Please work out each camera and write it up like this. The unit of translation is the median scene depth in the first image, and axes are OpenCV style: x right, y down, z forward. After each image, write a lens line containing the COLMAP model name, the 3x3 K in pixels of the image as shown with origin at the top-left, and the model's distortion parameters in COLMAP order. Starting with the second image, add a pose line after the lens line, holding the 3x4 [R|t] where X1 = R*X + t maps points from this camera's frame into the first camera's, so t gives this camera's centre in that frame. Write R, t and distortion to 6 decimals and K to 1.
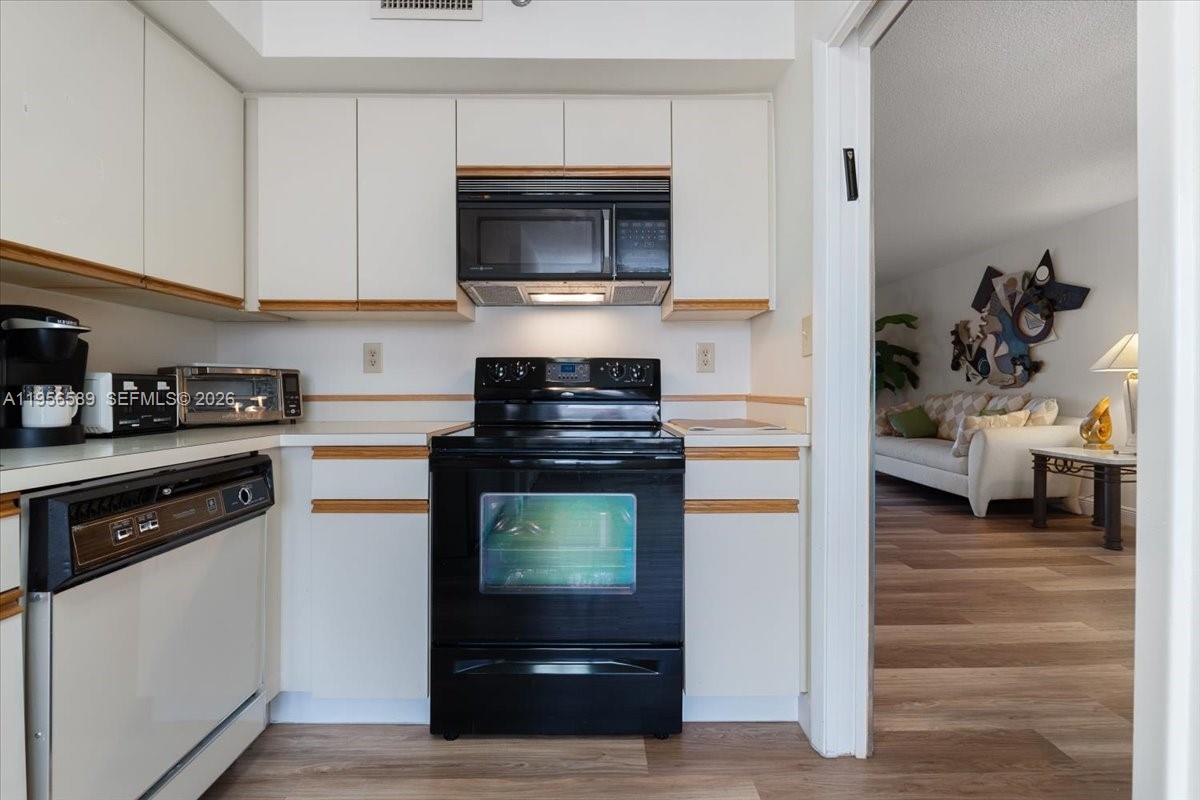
lens RADIAL K [[525.8, 0, 602.1], [0, 525.8, 392.1], [0, 0, 1]] dist [-0.005285, -0.000417]
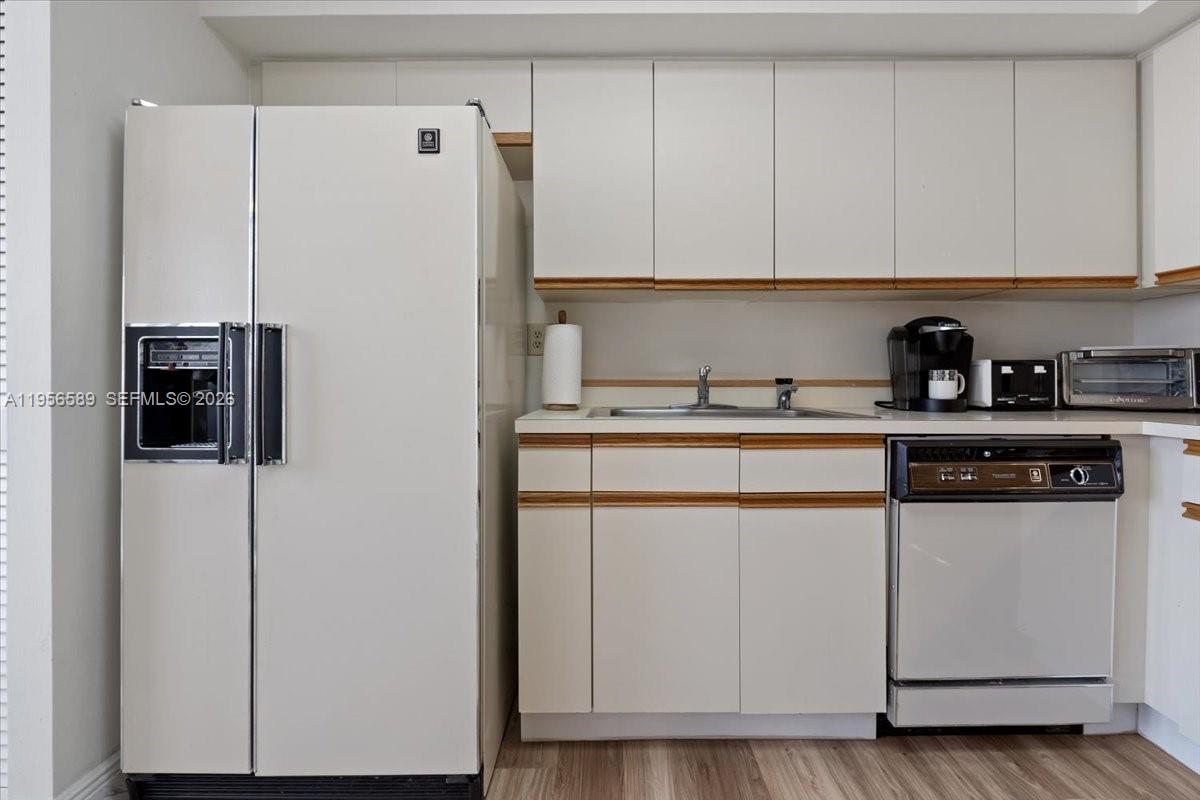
lens RADIAL K [[507.5, 0, 602.3], [0, 507.5, 376.5], [0, 0, 1]] dist [-0.010125, -0.000051]
pose [[-0.021258, 0.004204, -0.999765, 0.275942], [-0.002292, 0.999988, 0.004254, 0.000788], [0.999771, 0.002382, -0.021248, 0.072972]]
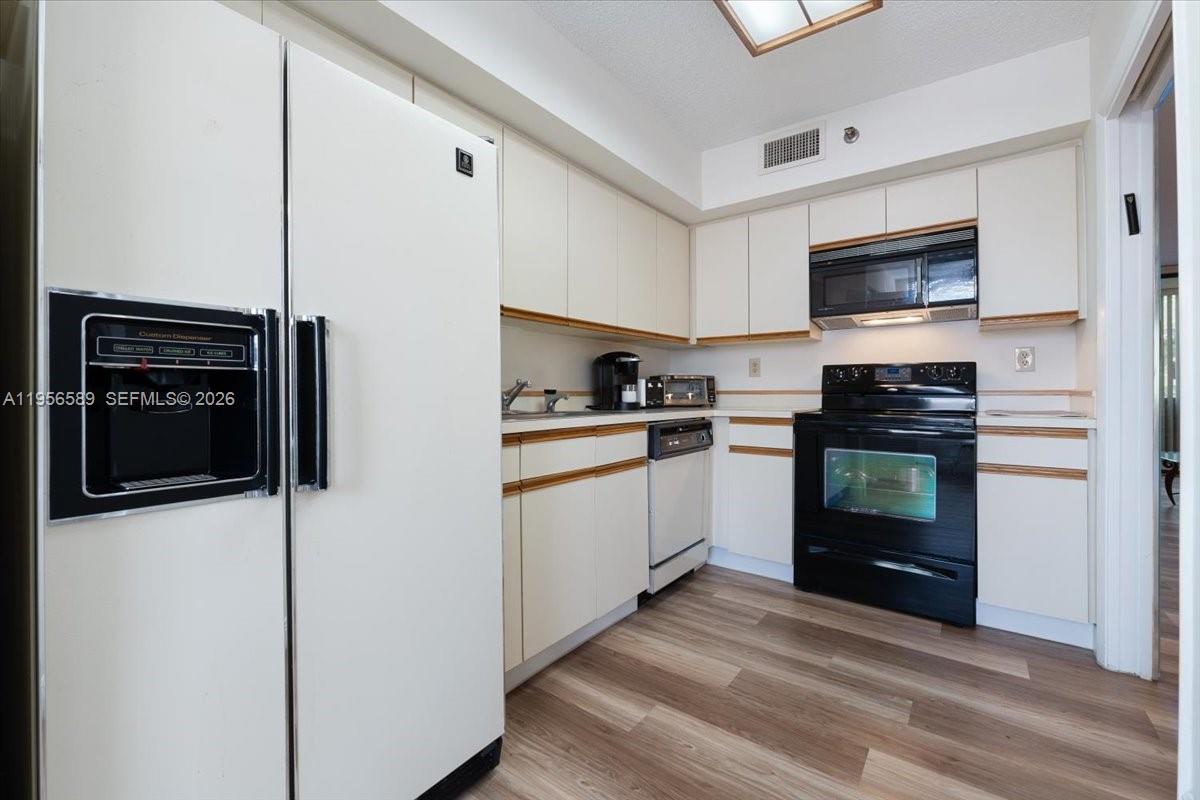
lens RADIAL K [[505.2, 0, 602.1], [0, 505.2, 389.7], [0, 0, 1]] dist [-0.003168, -0.000403]
pose [[0.791495, -0.001876, -0.611173, 0.189046], [-0.002211, 0.999980, -0.005933, 0.018408], [0.611172, 0.006047, 0.791475, -0.700696]]
